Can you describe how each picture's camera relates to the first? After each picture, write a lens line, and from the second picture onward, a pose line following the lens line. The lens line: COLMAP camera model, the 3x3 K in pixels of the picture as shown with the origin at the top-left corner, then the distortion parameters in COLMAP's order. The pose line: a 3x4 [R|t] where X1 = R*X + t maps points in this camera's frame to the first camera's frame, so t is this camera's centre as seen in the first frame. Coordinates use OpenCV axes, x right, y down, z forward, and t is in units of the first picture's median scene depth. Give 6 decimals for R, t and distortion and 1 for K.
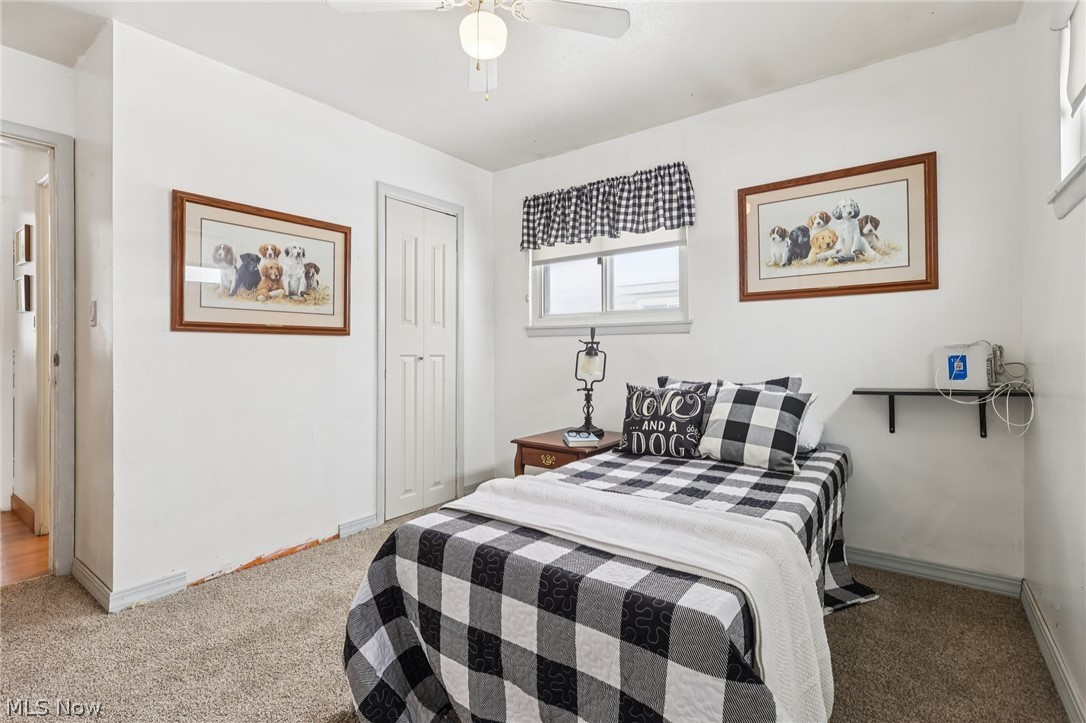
lens RADIAL K [[507.2, 0, 540.2], [0, 507.2, 355.3], [0, 0, 1]] dist [-0.002890, 0.000704]
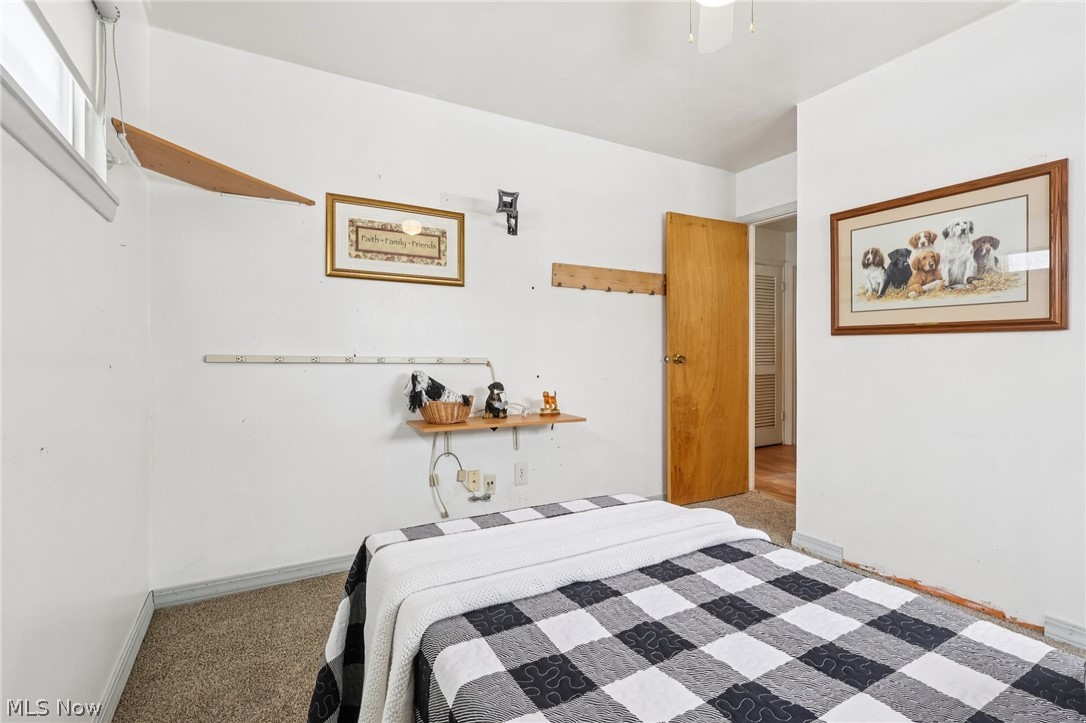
lens RADIAL K [[507.2, 0, 538.5], [0, 507.2, 352.4], [0, 0, 1]] dist [-0.002890, 0.000704]
pose [[-0.408600, 0.008084, -0.912678, 0.529674], [-0.006290, 0.999912, 0.011672, -0.015360], [0.912692, 0.010510, -0.408513, 0.734153]]
